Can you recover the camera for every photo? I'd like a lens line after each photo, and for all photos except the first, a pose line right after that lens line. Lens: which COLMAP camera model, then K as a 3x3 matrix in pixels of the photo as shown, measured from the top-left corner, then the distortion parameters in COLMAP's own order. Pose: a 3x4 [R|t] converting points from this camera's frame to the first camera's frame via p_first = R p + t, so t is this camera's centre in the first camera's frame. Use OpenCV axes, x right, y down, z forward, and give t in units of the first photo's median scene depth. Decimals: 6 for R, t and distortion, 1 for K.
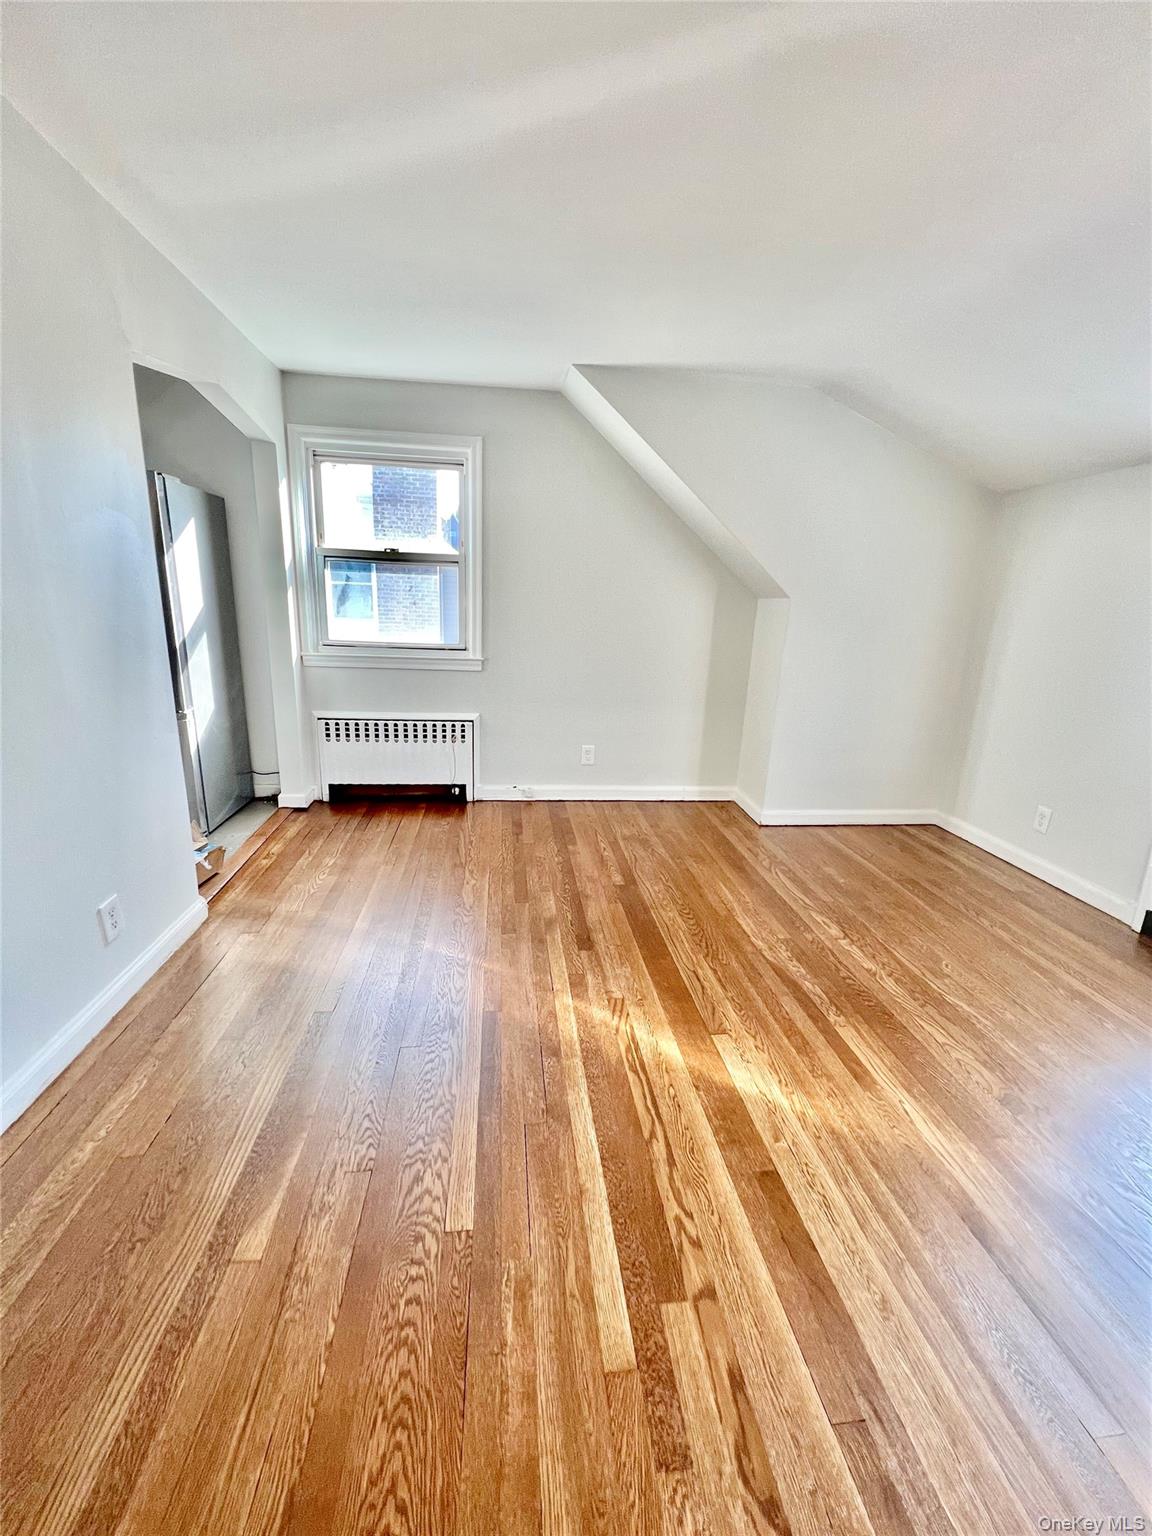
lens RADIAL K [[612.7, 0, 576.7], [0, 612.7, 765.0], [0, 0, 1]] dist [-0.002136, -0.000159]
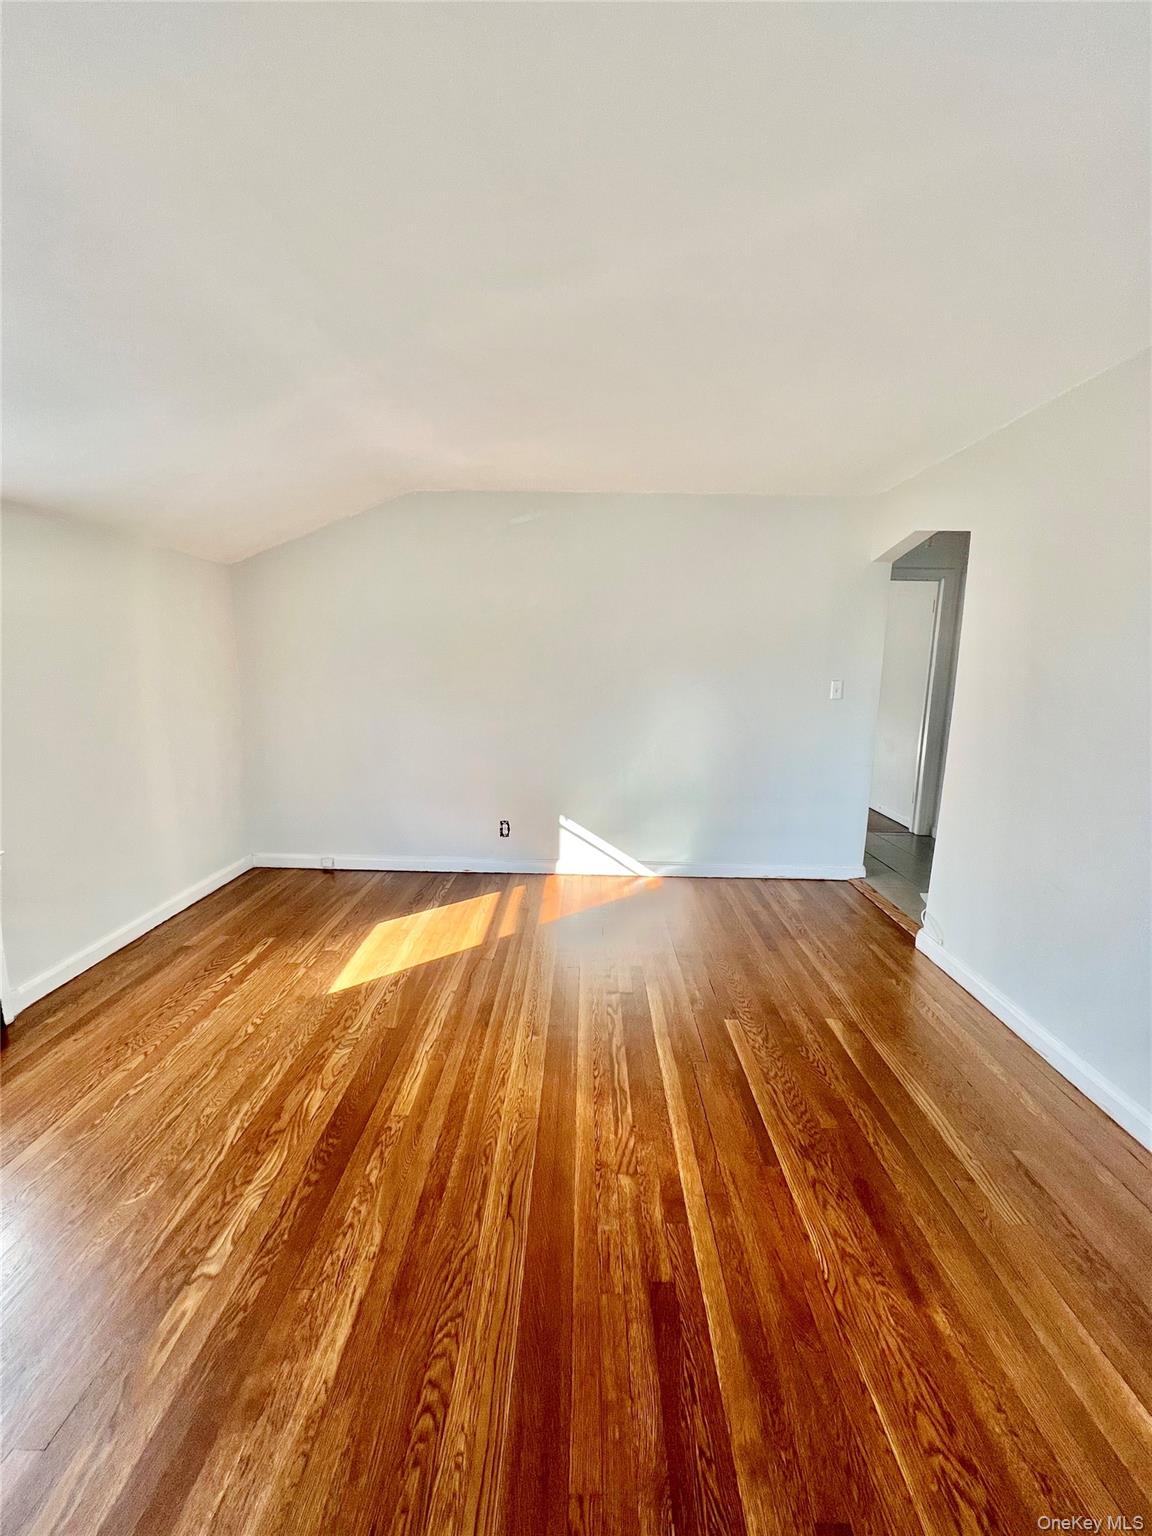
lens RADIAL K [[612.7, 0, 576.7], [0, 612.7, 765.0], [0, 0, 1]] dist [-0.002136, -0.000159]
pose [[-0.990233, -0.072046, 0.119366, 0.075126], [-0.017523, 0.913662, 0.406096, -0.480381], [-0.138318, 0.400038, -0.906001, 1.602546]]
